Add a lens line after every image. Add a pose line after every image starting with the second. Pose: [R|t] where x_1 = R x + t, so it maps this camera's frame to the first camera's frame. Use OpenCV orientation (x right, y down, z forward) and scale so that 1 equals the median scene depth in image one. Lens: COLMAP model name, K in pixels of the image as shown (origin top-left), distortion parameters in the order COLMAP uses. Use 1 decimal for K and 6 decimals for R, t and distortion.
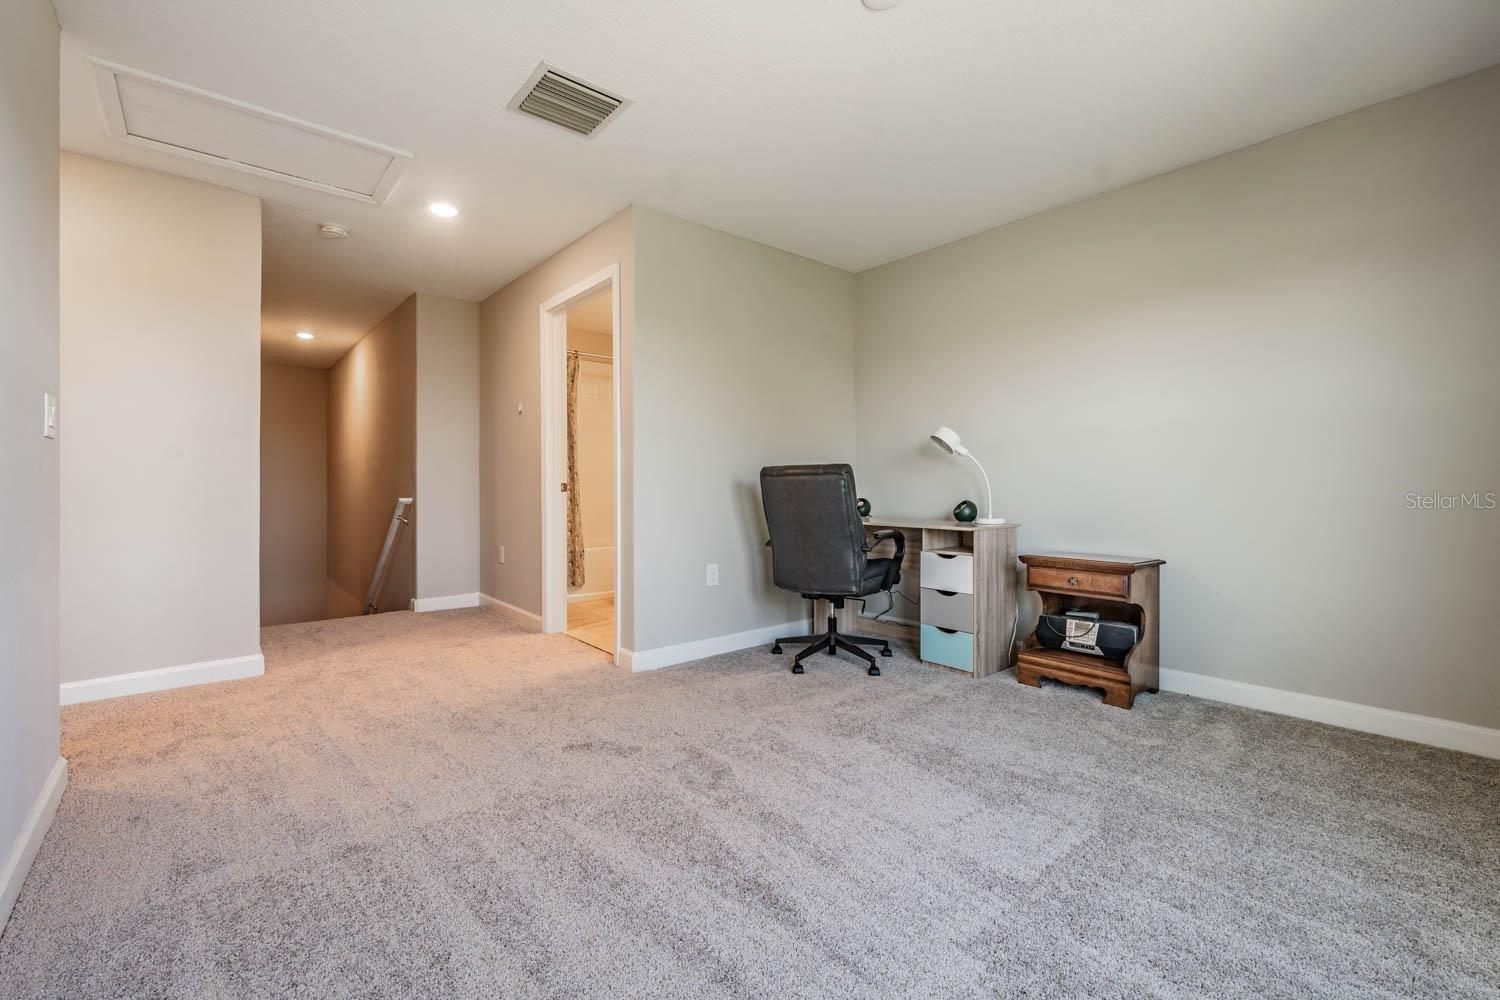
lens RADIAL K [[639.1, 0, 750.0], [0, 639.1, 500.0], [0, 0, 1]] dist [0.000577, 0.000082]
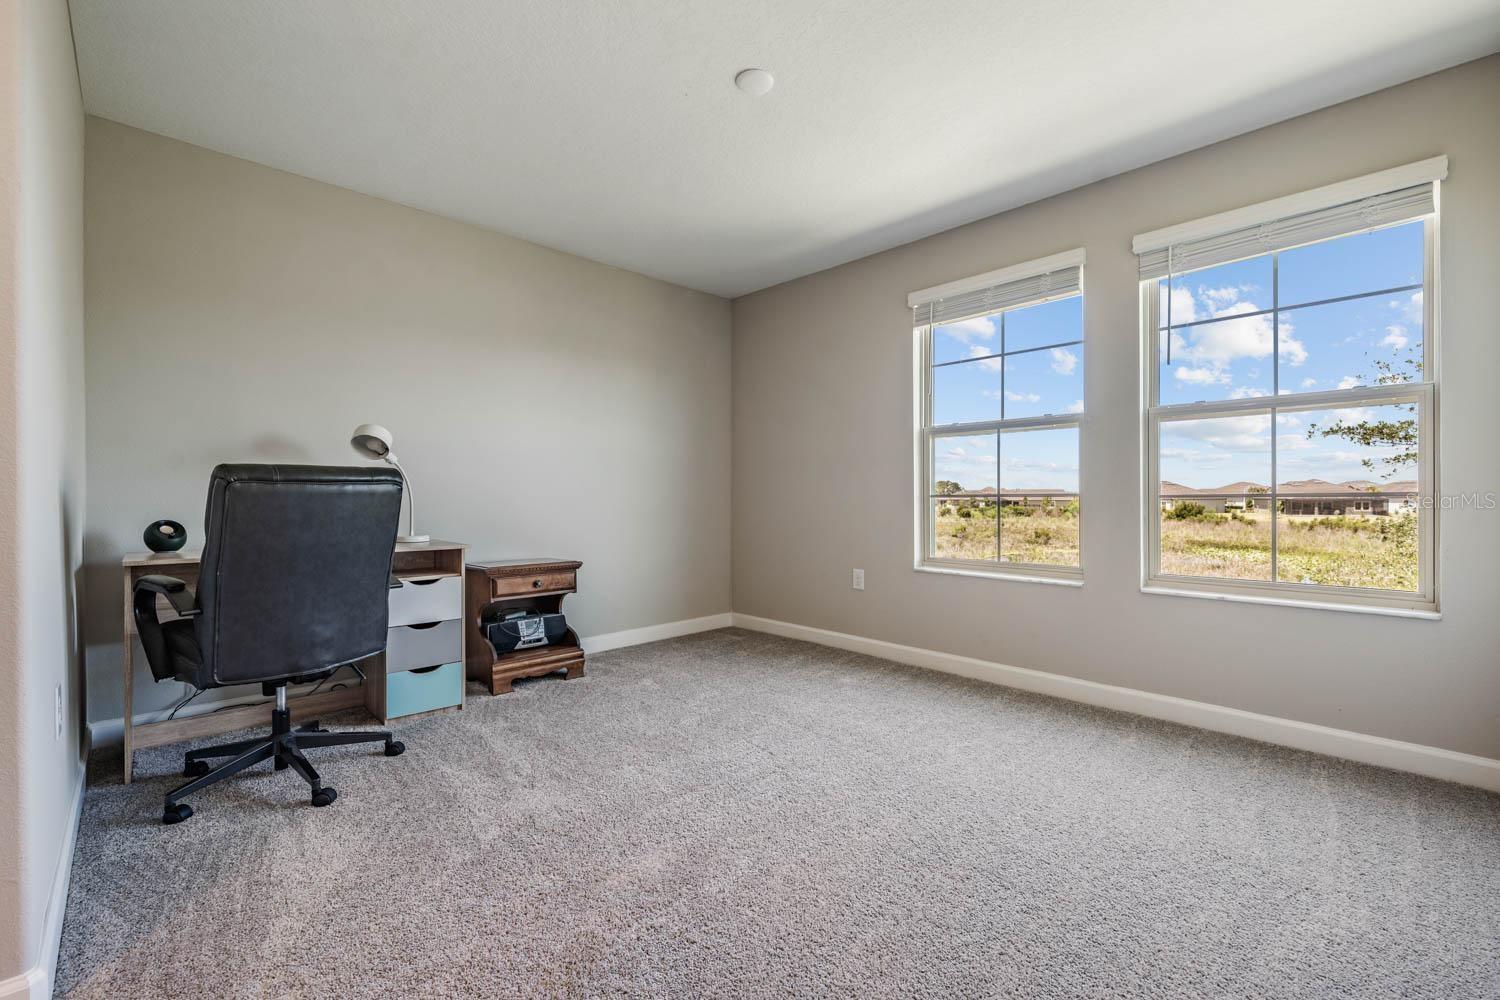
lens RADIAL K [[639.1, 0, 750.0], [0, 639.1, 500.0], [0, 0, 1]] dist [0.000577, 0.000082]
pose [[-0.061855, -0.007581, 0.998056, -0.619958], [0.019861, 0.999764, 0.008824, -0.021639], [-0.997888, 0.020368, -0.061690, 0.681016]]
